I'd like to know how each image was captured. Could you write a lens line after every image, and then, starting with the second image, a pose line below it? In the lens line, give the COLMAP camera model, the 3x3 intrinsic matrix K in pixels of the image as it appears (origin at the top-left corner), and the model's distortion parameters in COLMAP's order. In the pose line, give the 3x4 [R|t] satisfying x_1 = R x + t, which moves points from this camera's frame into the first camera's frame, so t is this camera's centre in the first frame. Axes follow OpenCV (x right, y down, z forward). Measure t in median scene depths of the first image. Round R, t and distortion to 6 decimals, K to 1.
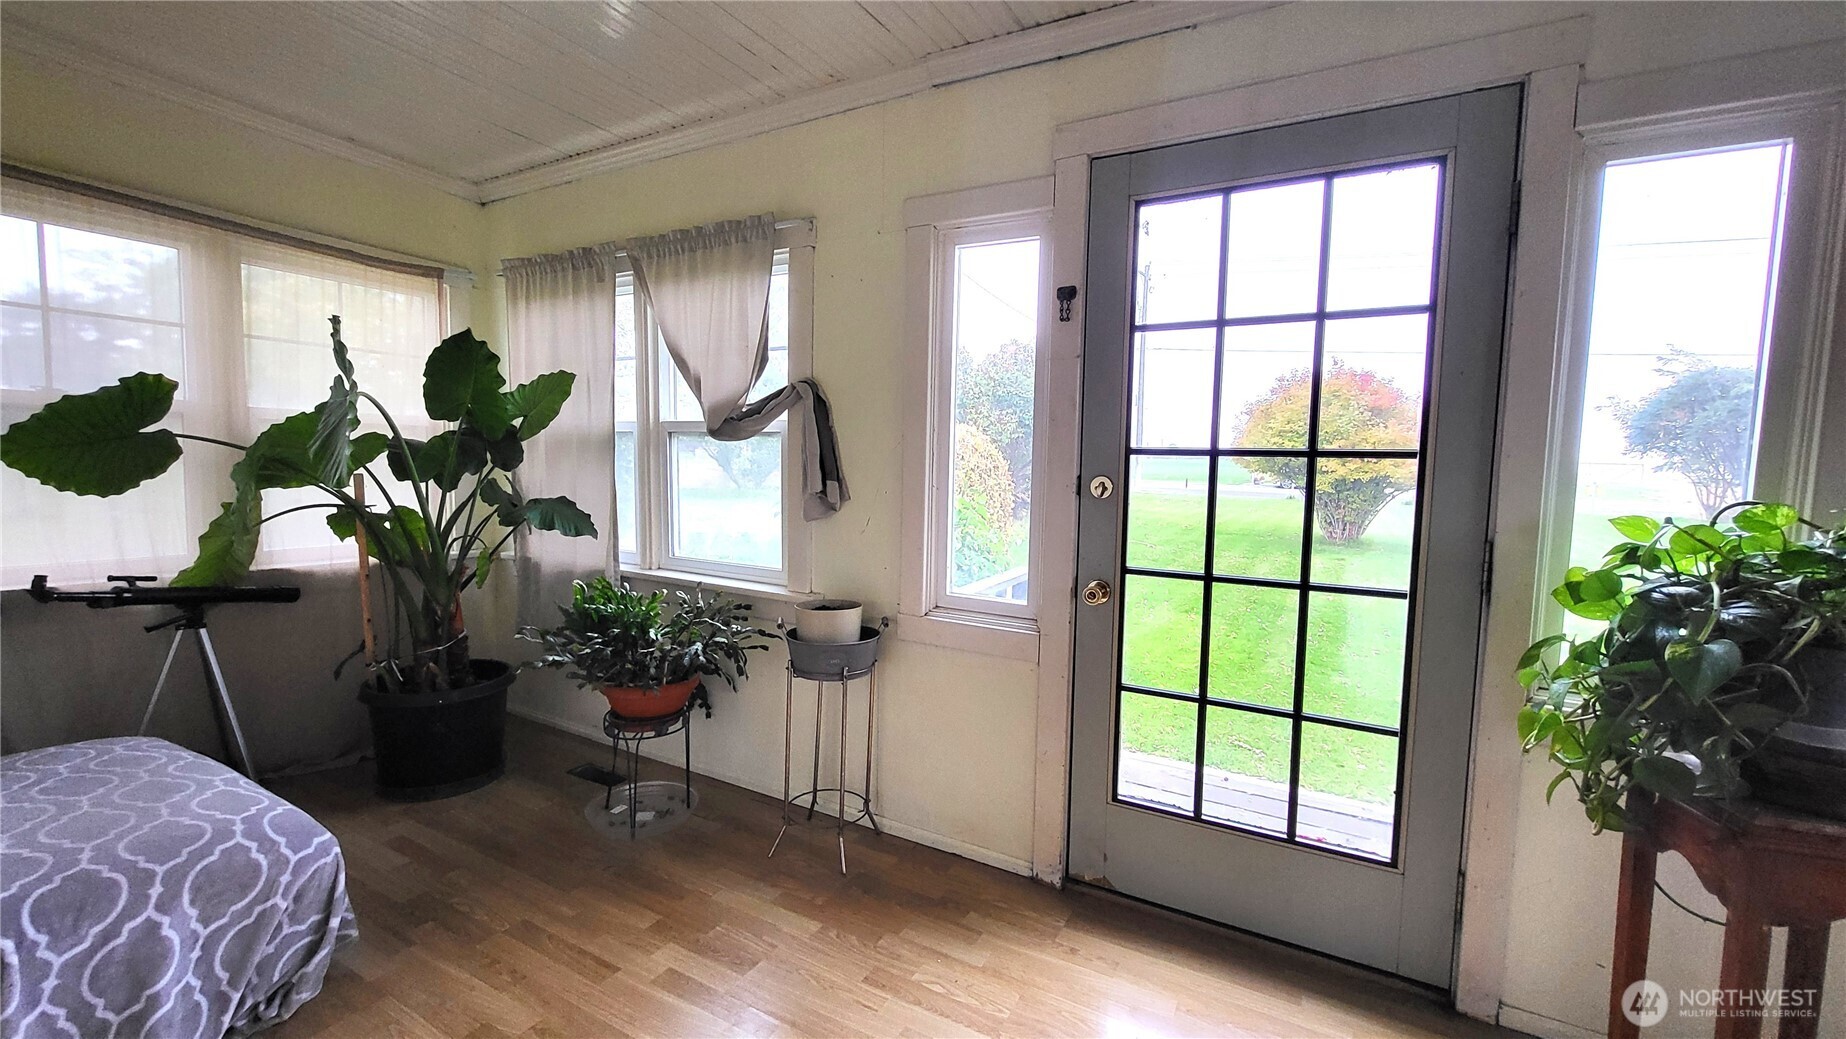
lens RADIAL K [[724.6, 0, 927.5], [0, 724.6, 515.0], [0, 0, 1]] dist [0.004009, -0.000098]
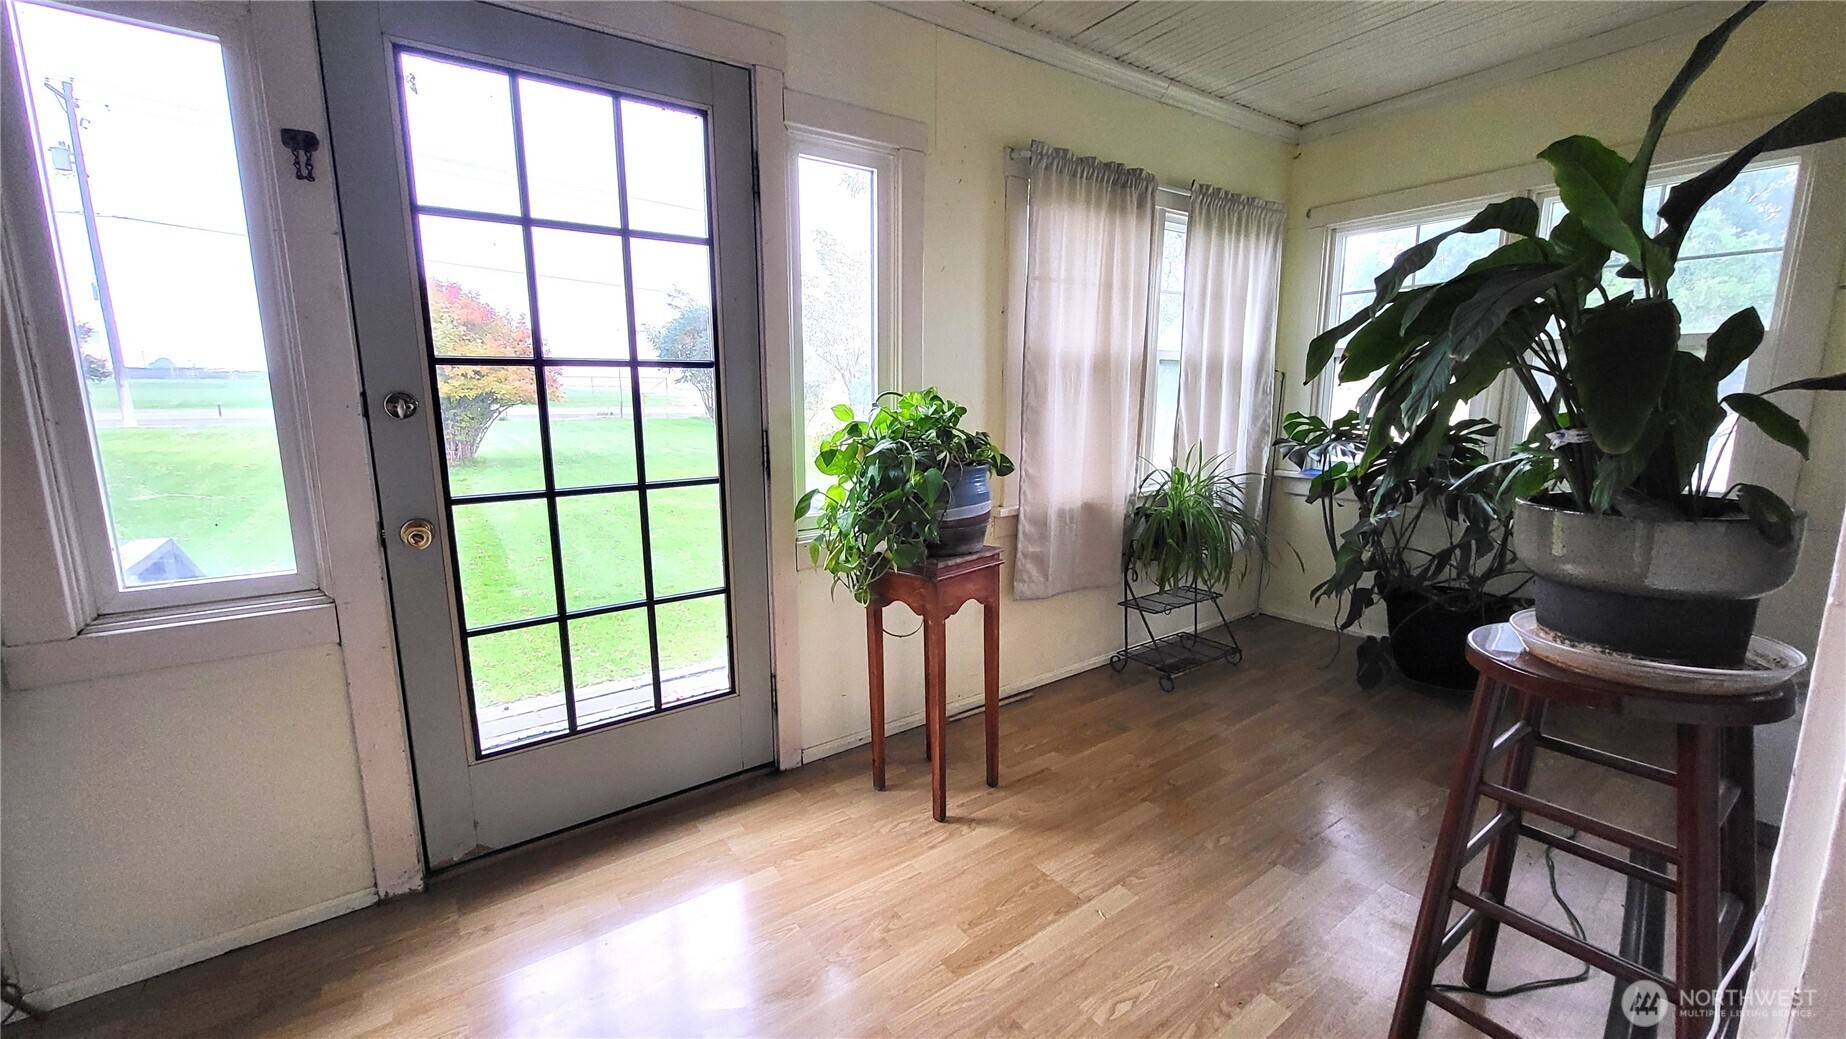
lens RADIAL K [[724.6, 0, 925.8], [0, 724.6, 513.1], [0, 0, 1]] dist [0.004009, -0.000098]
pose [[0.446240, -0.178775, 0.876875, -0.252582], [0.080921, 0.983890, 0.159413, -0.002189], [-0.891247, -0.000179, 0.453518, 0.114386]]
